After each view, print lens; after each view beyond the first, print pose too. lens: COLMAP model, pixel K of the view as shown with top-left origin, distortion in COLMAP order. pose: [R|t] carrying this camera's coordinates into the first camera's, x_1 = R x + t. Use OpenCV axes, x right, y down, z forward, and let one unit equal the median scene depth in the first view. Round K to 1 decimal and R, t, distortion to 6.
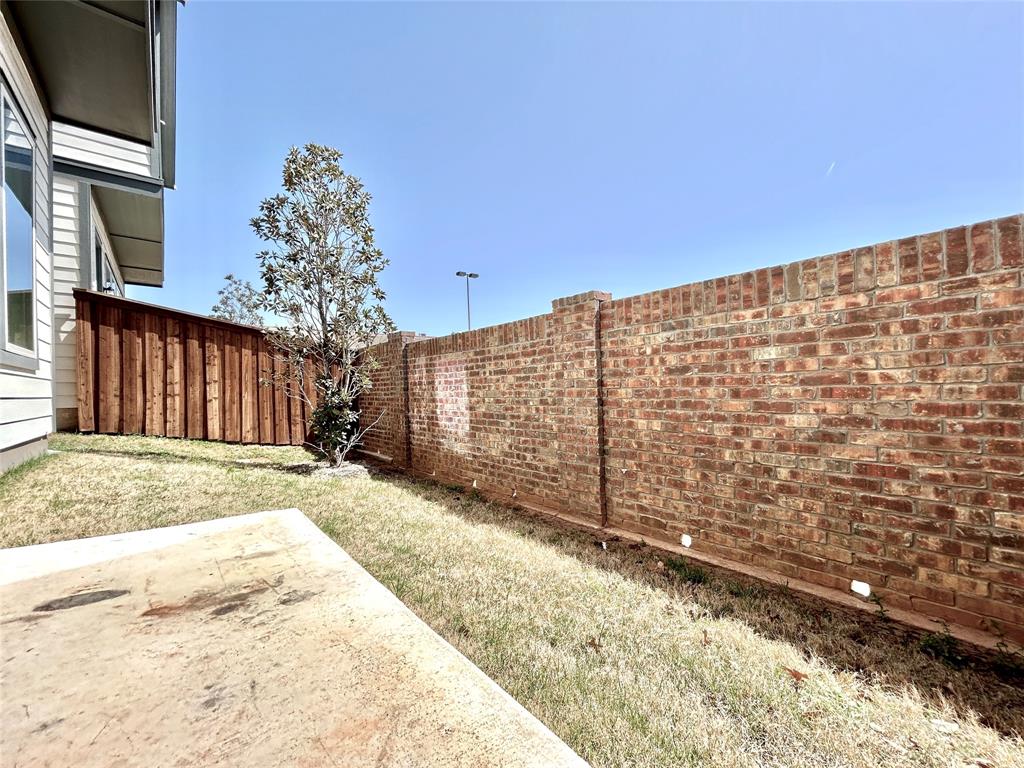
lens RADIAL K [[413.5, 0, 512.0], [0, 413.5, 384.0], [0, 0, 1]] dist [-0.001438, 0.000458]
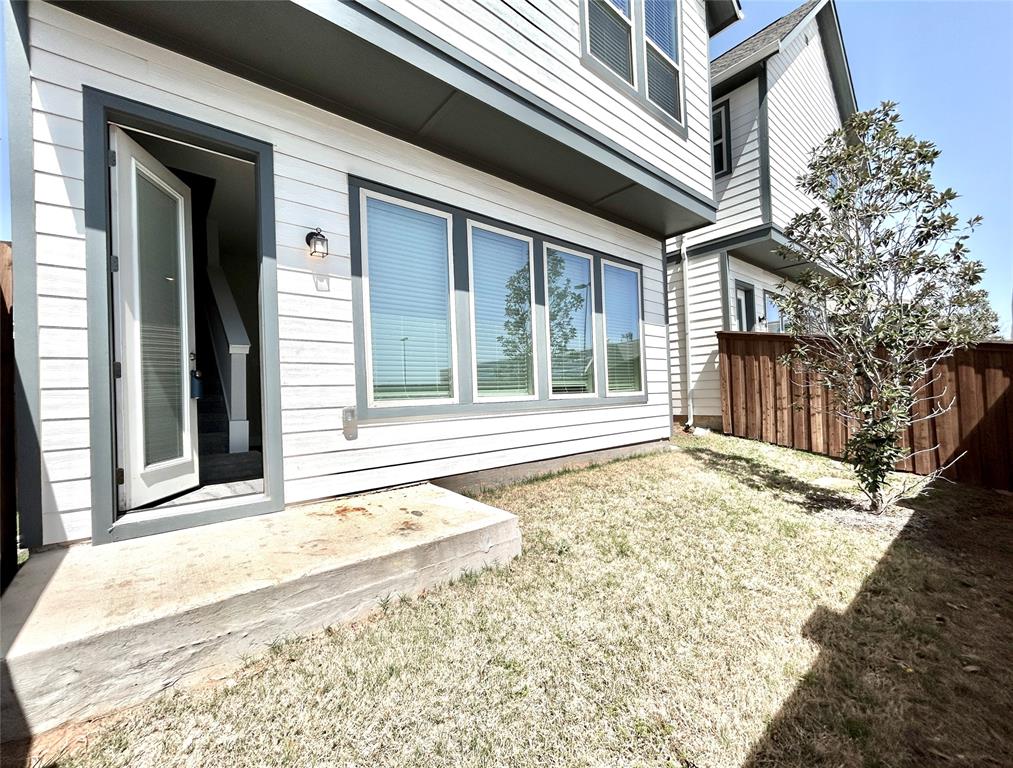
lens RADIAL K [[422.8, 0, 506.5], [0, 422.8, 384.0], [0, 0, 1]] dist [-0.001967, -0.000178]
pose [[0.005215, -0.003649, -0.999980, 0.351449], [0.045137, 0.998975, -0.003410, -0.073099], [0.998967, -0.045118, 0.005374, 0.244325]]
